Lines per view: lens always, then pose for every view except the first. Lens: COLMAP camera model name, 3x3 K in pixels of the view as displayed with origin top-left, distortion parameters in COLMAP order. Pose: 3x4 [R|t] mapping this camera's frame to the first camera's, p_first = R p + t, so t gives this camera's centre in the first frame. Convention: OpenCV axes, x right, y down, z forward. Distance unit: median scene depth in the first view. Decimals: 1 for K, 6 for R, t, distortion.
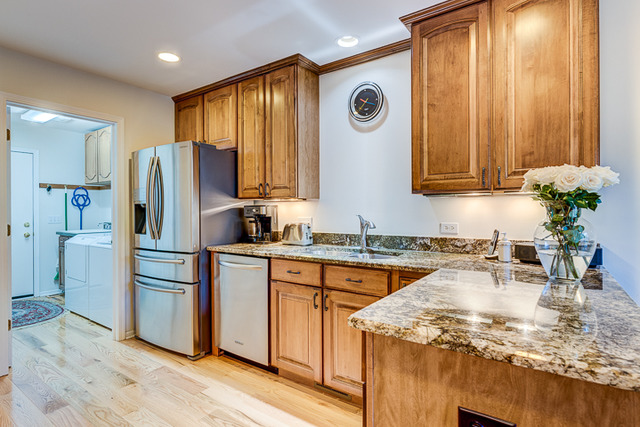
lens RADIAL K [[334.6, 0, 320.0], [0, 334.6, 213.5], [0, 0, 1]] dist [-0.002519, -0.000249]
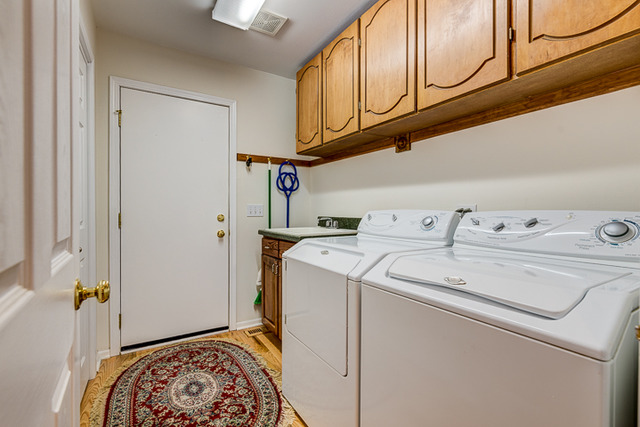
lens RADIAL K [[282.5, 0, 320.0], [0, 282.5, 213.5], [0, 0, 1]] dist [0.000311, 0.000107]
pose [[0.924250, 0.006414, -0.381735, -0.738711], [-0.005449, 0.999979, 0.003609, 0.032811], [0.381750, -0.001255, 0.924265, 0.851885]]
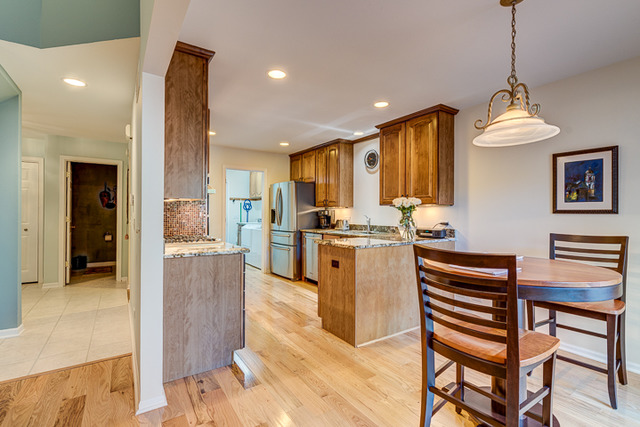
lens RADIAL K [[299.2, 0, 320.0], [0, 299.2, 213.5], [0, 0, 1]] dist [0.018448, -0.000448]
pose [[0.934092, 0.007387, -0.356957, 0.433083], [-0.008428, 0.999964, -0.001363, -0.001662], [0.356934, 0.004282, 0.934120, -0.694666]]
